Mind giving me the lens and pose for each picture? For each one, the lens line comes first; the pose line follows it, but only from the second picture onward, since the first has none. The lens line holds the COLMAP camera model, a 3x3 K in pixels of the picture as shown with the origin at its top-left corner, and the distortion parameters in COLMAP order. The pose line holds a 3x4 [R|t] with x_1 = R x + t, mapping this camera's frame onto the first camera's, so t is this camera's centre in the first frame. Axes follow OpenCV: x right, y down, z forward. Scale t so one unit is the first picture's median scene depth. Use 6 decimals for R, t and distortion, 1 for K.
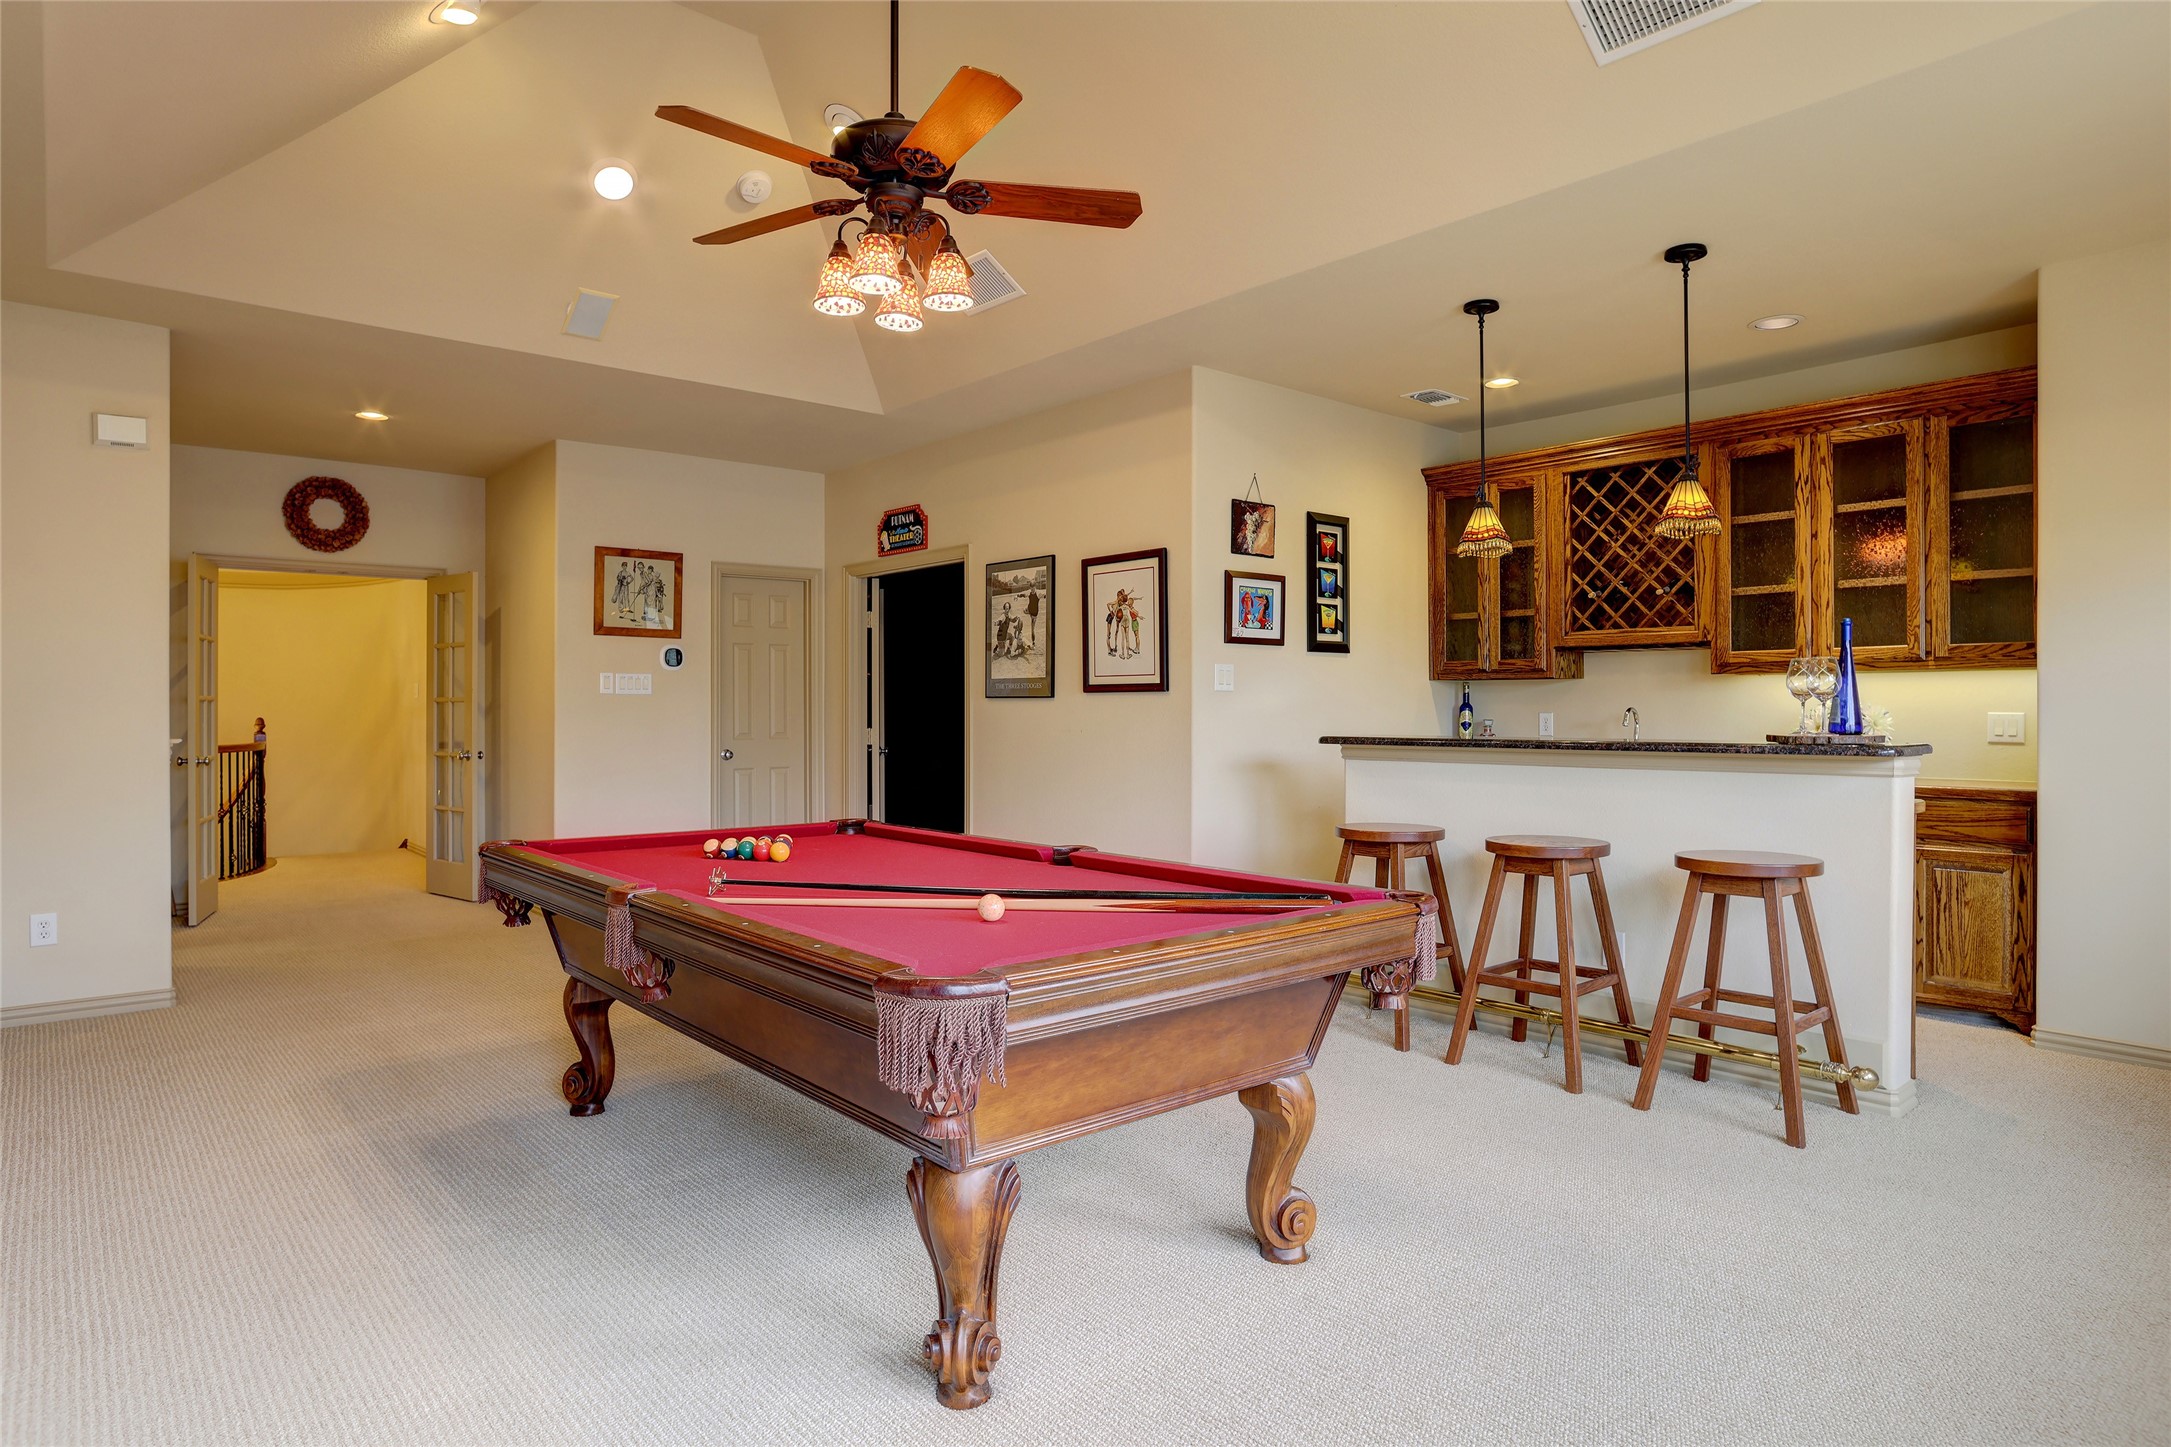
lens RADIAL K [[1239.2, 0, 1074.0], [0, 1239.2, 707.1], [0, 0, 1]] dist [-0.073867, 0.052609]
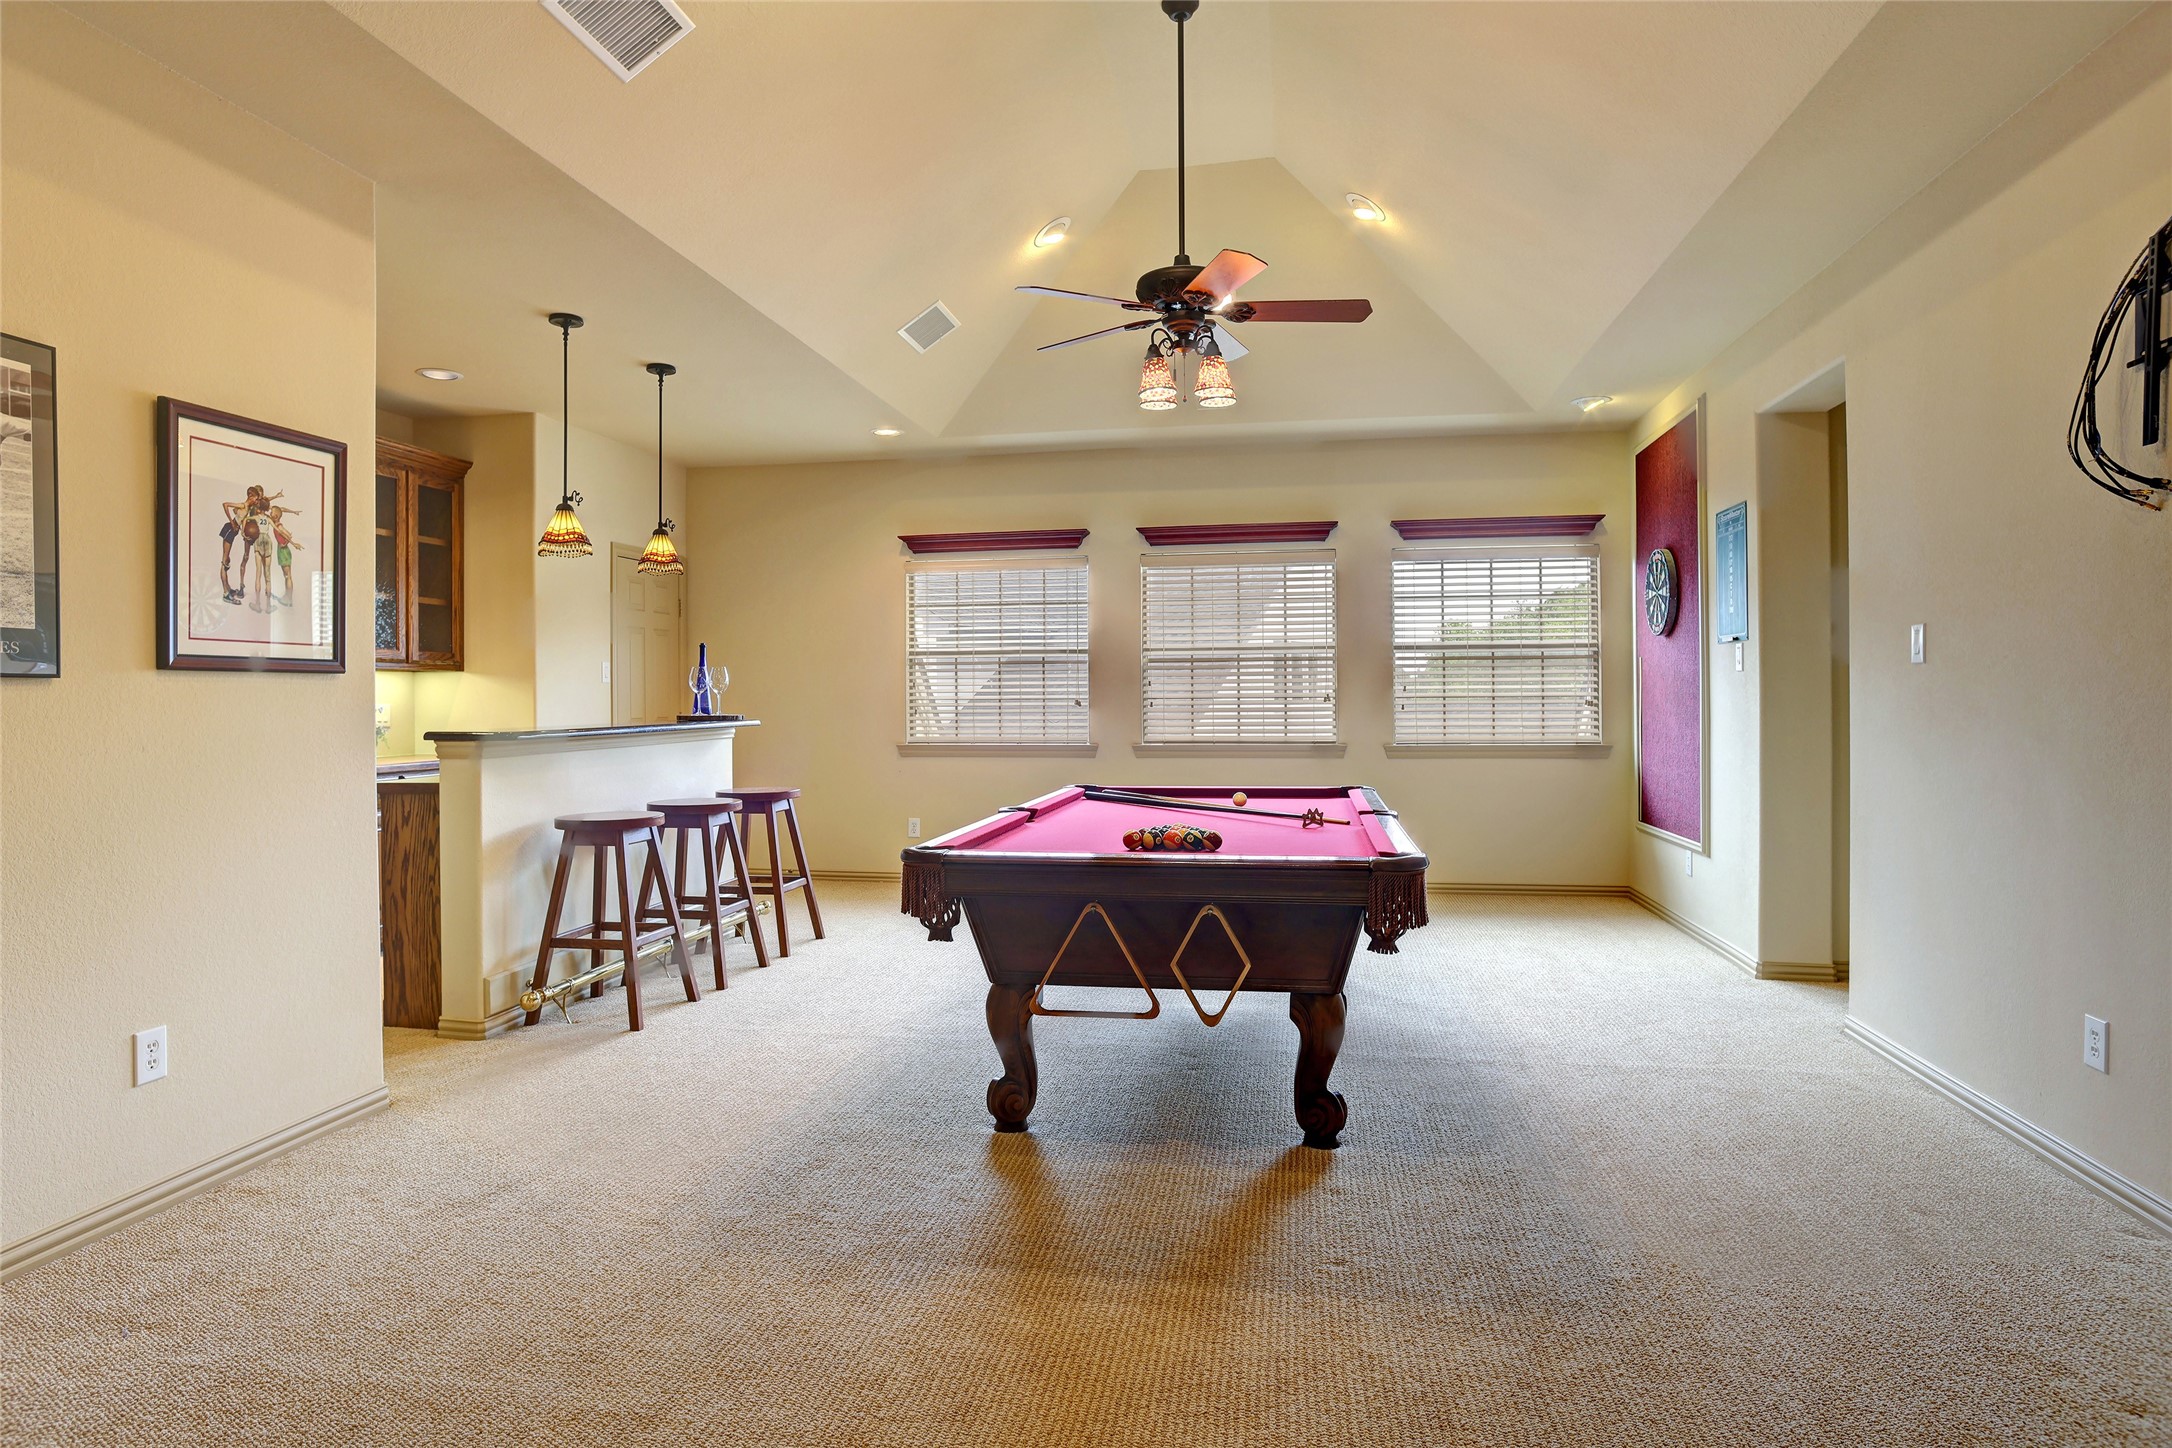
lens RADIAL K [[1239.8, 0, 1074.5], [0, 1239.8, 707.6], [0, 0, 1]] dist [-0.073867, 0.052609]
pose [[-0.615836, -0.000680, 0.787874, -0.614753], [0.004861, 0.999977, 0.004663, 0.002715], [-0.787859, 0.006701, -0.615819, 1.059400]]
